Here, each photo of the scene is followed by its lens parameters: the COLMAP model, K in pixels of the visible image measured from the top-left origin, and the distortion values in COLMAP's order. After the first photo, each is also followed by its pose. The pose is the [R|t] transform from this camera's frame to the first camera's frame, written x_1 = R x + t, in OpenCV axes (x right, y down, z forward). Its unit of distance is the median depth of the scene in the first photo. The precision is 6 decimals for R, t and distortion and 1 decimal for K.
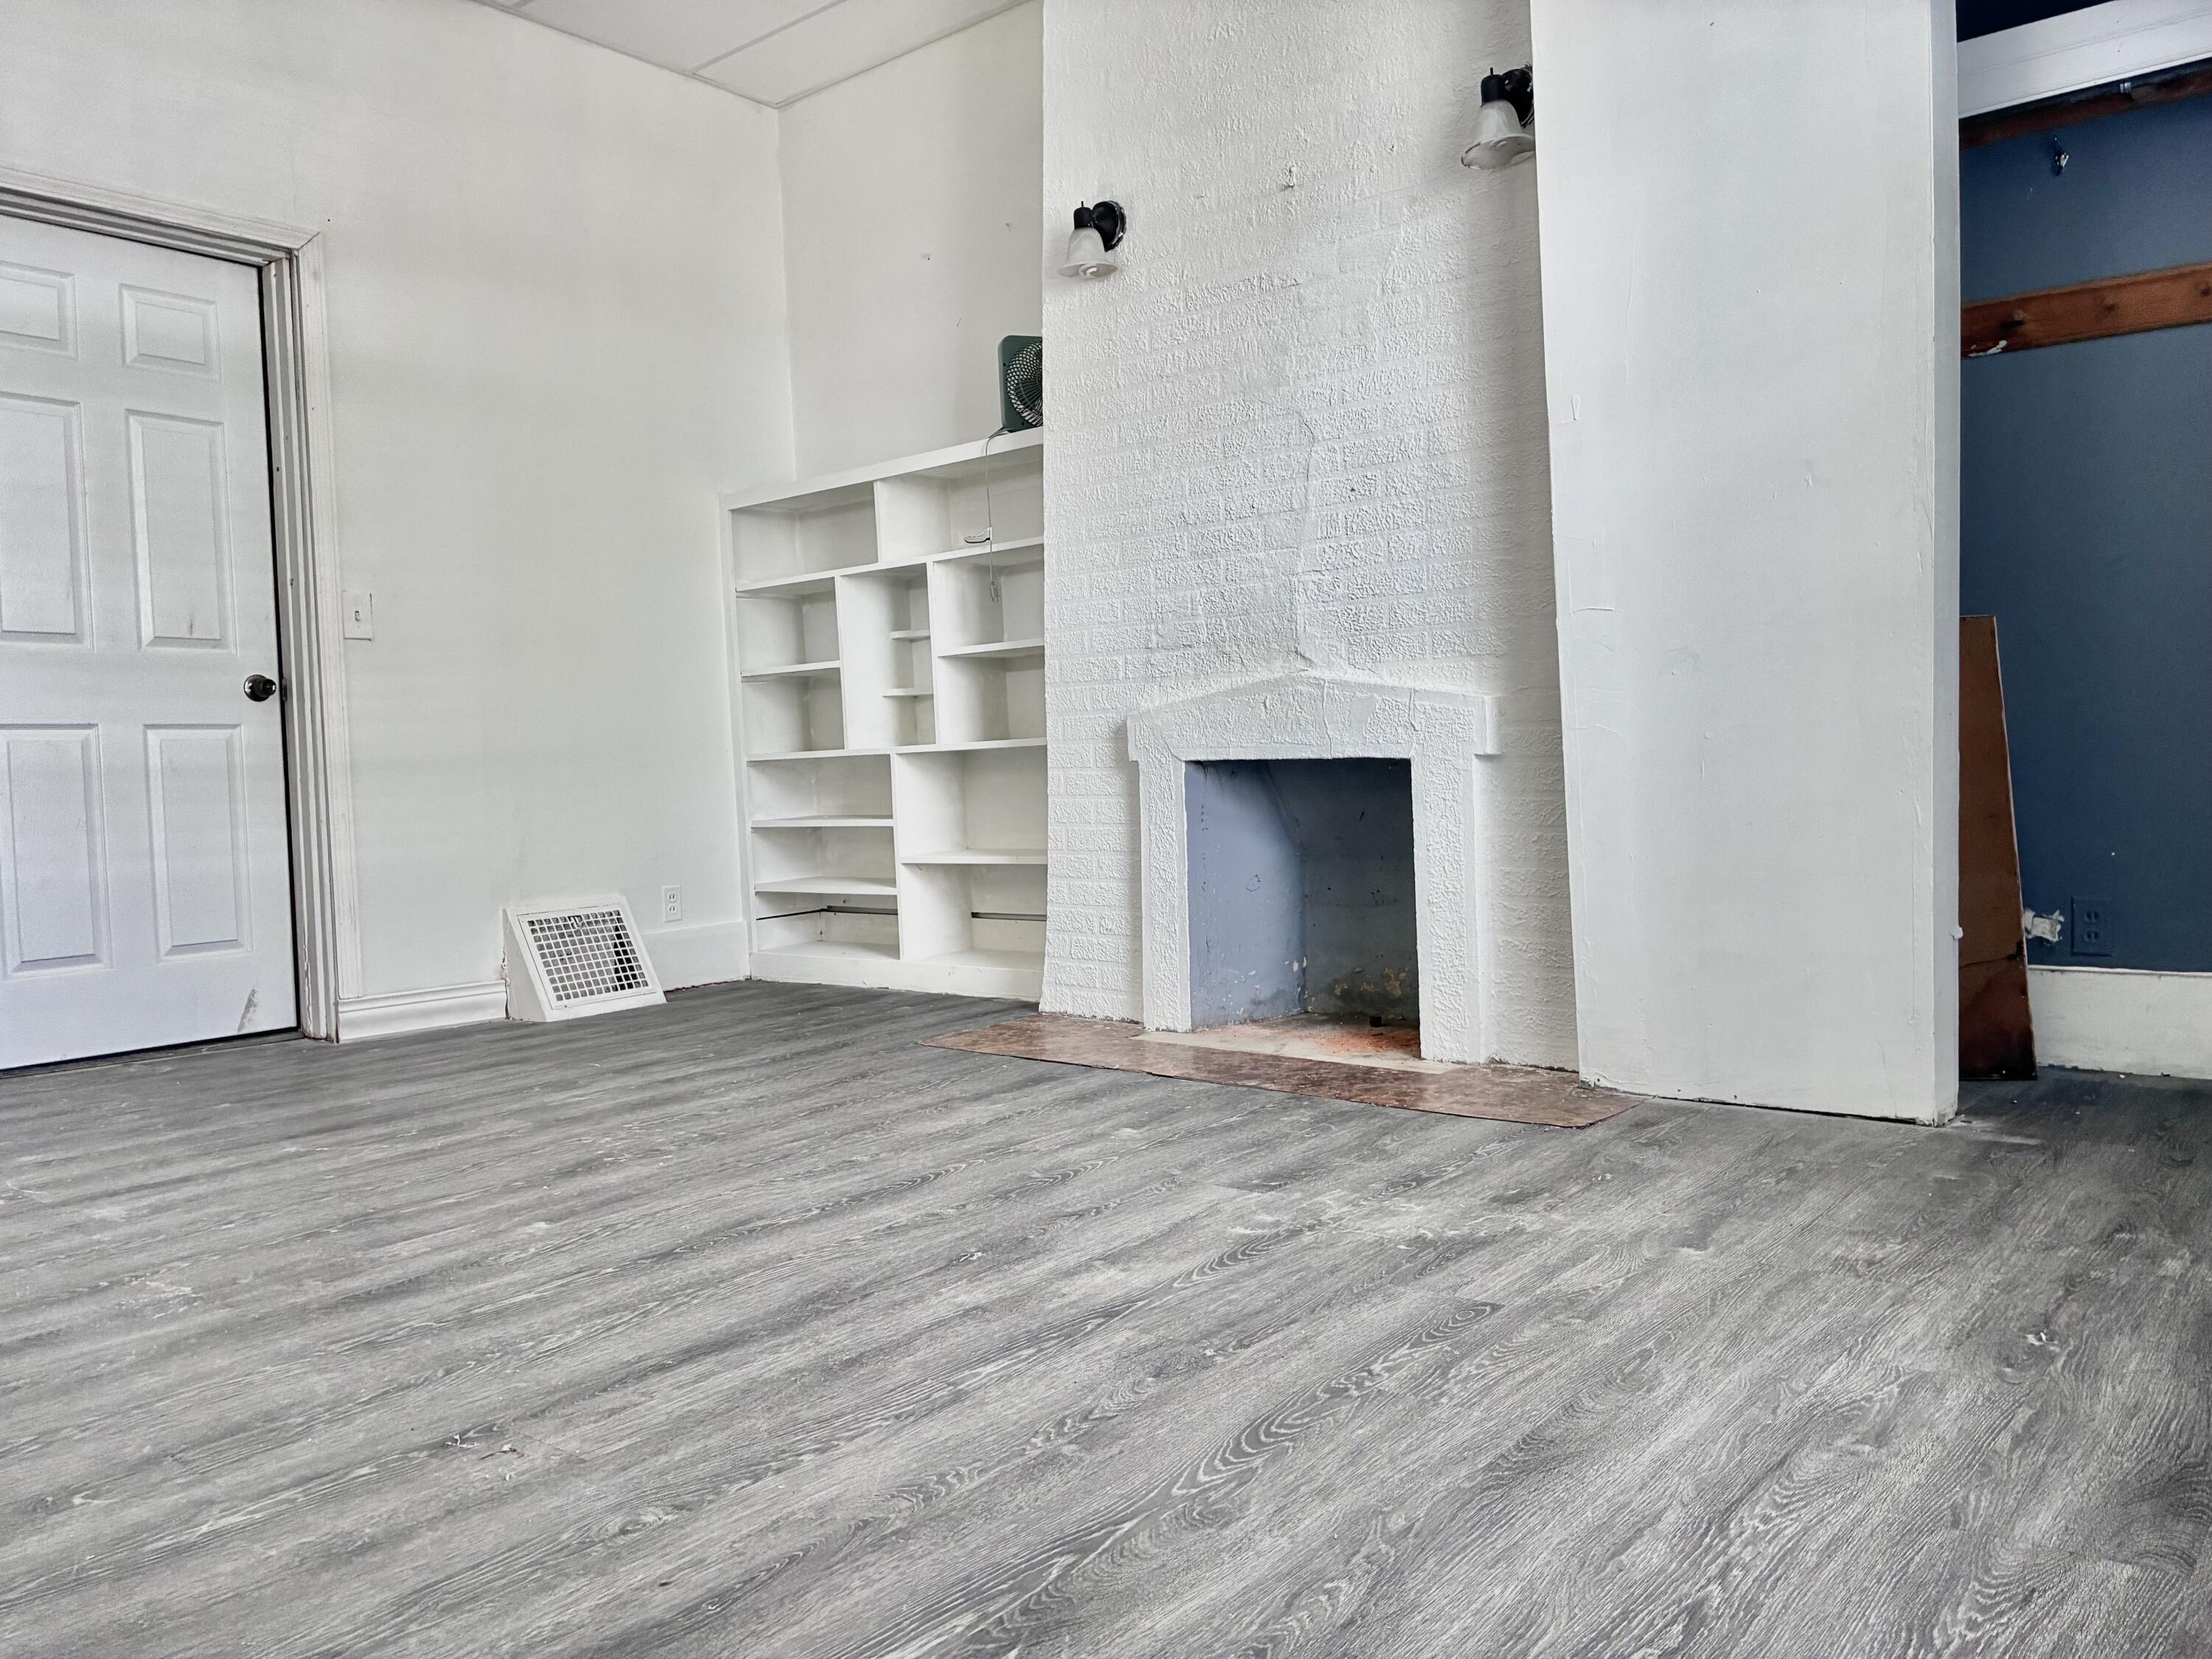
lens RADIAL K [[1700.6, 0, 1106.3], [0, 1700.6, 828.0], [0, 0, 1]] dist [-0.002107, -0.002084]
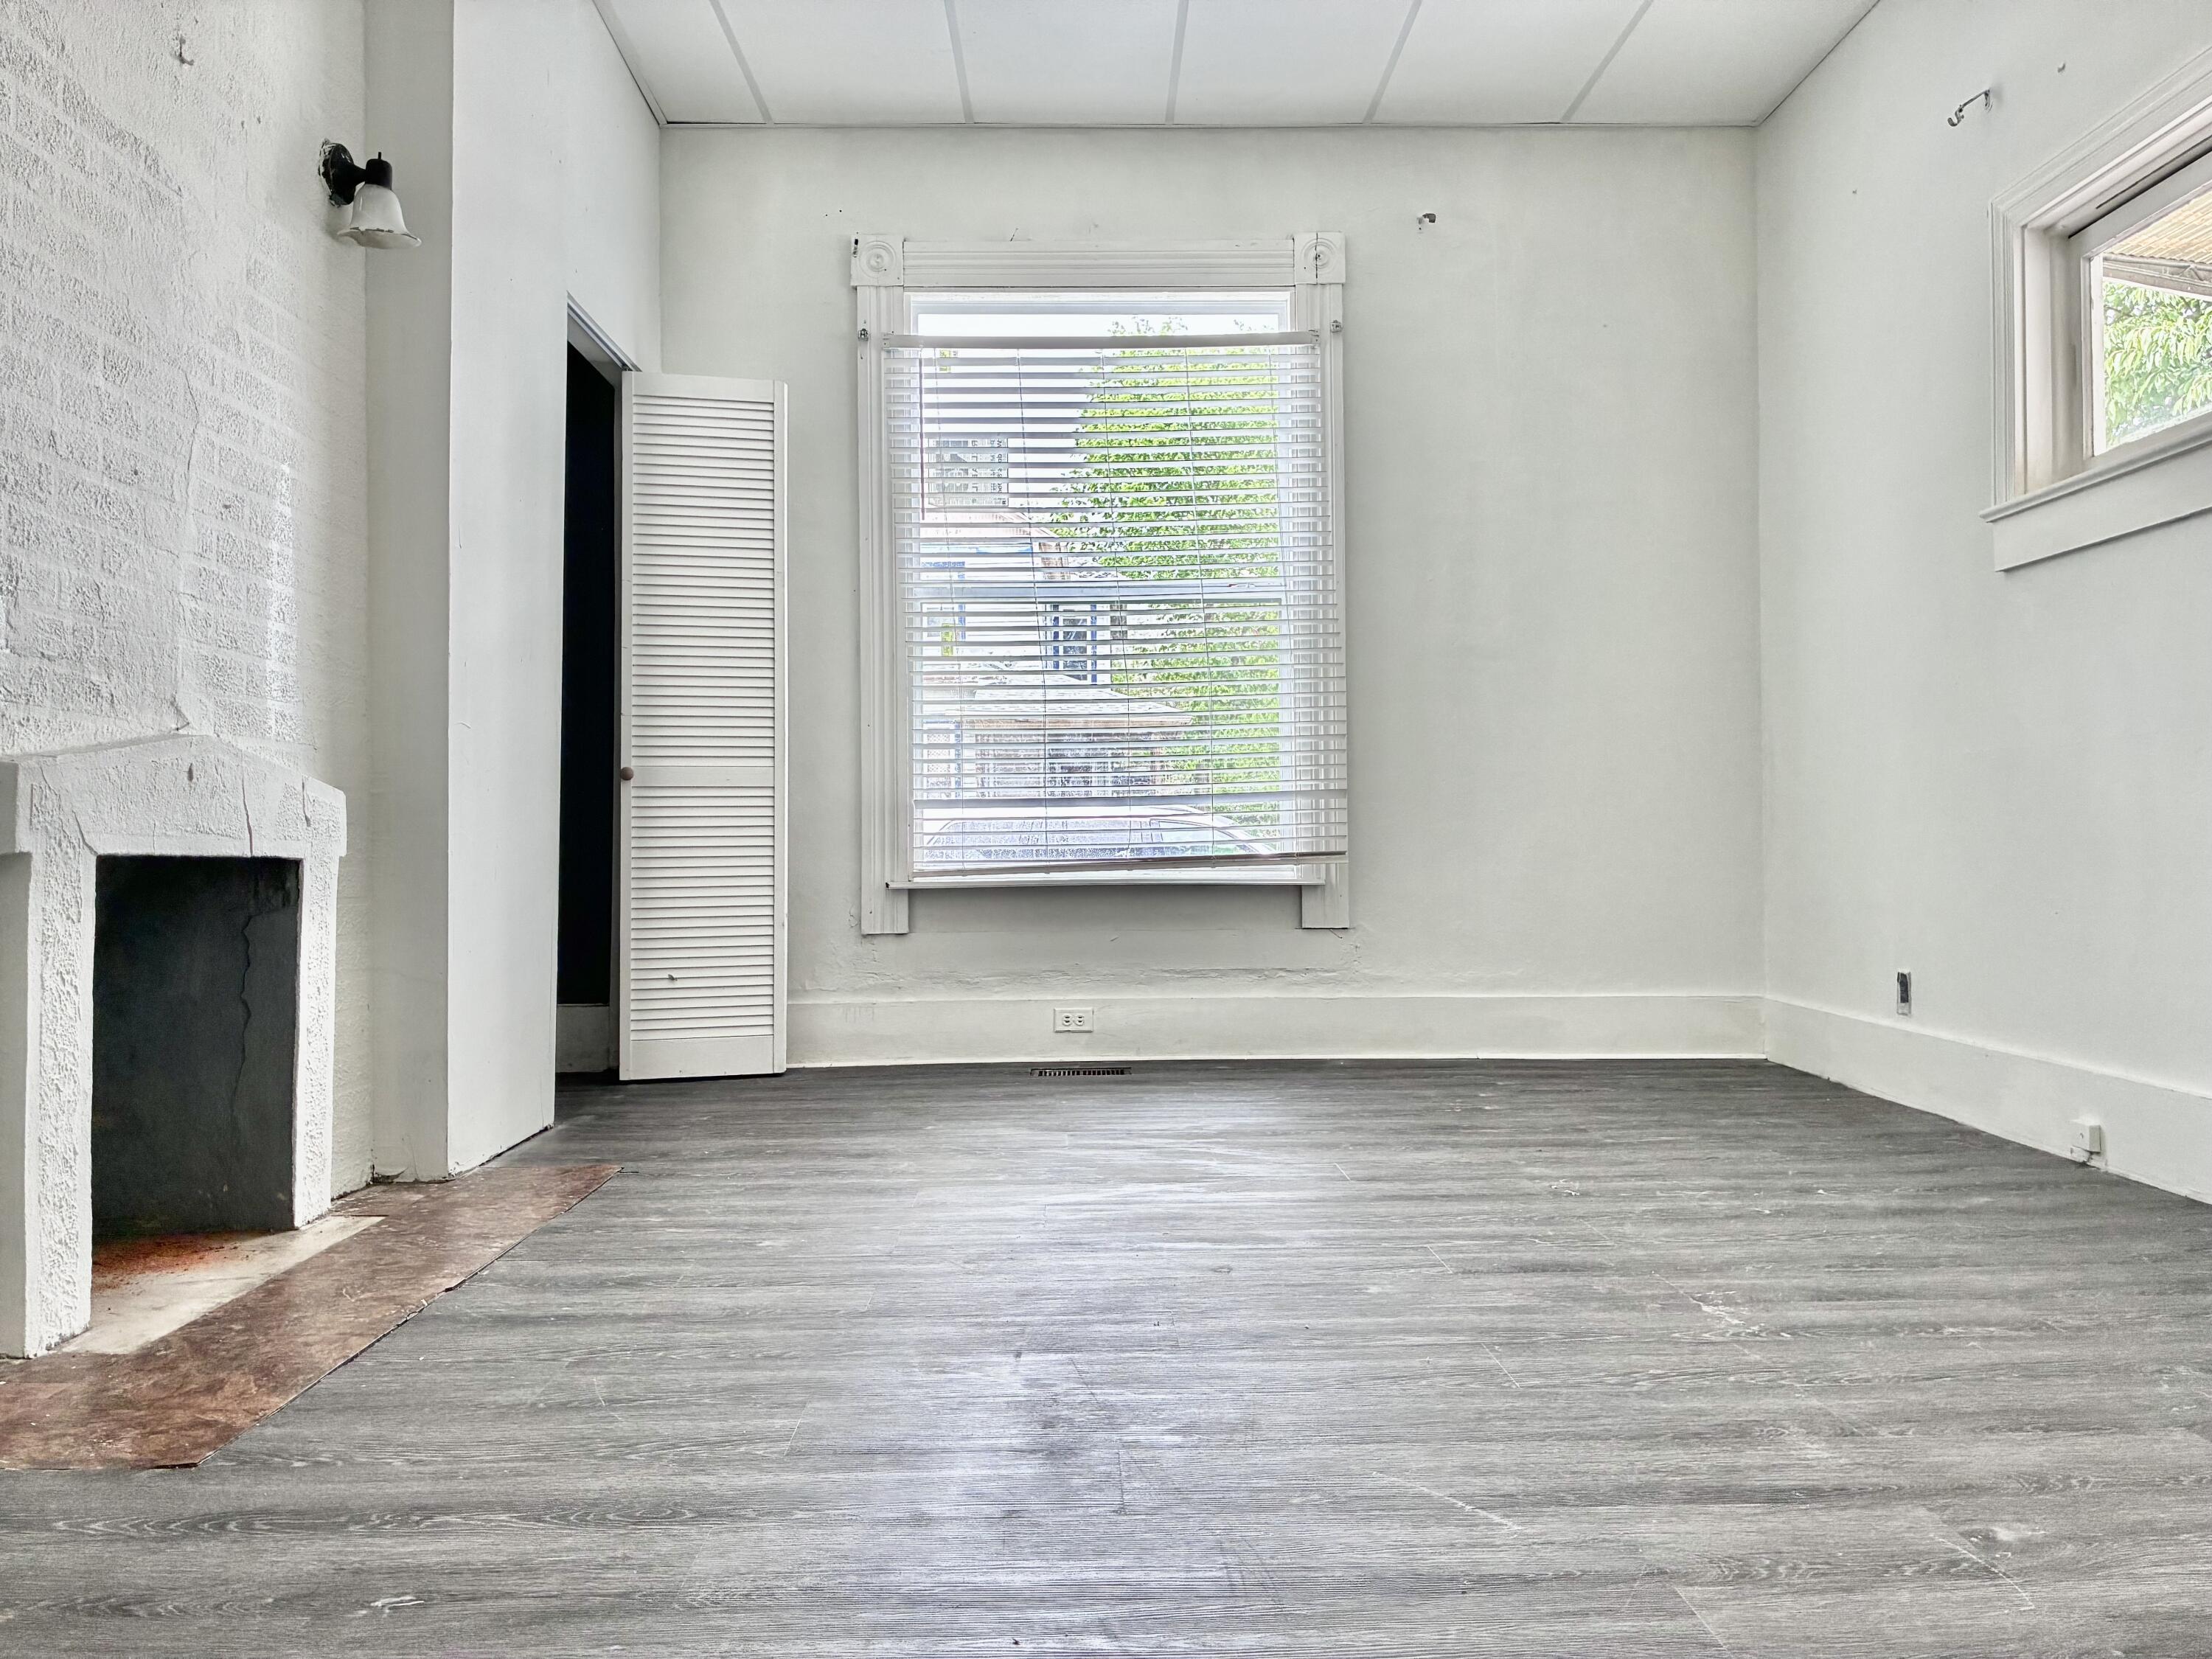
lens RADIAL K [[1700.6, 0, 1109.9], [0, 1700.6, 828.5], [0, 0, 1]] dist [-0.002107, -0.002084]
pose [[-0.664611, 0.050500, 0.745481, -1.093442], [0.061235, 0.998039, -0.013016, -0.033991], [-0.744676, 0.036999, -0.666399, 1.962293]]
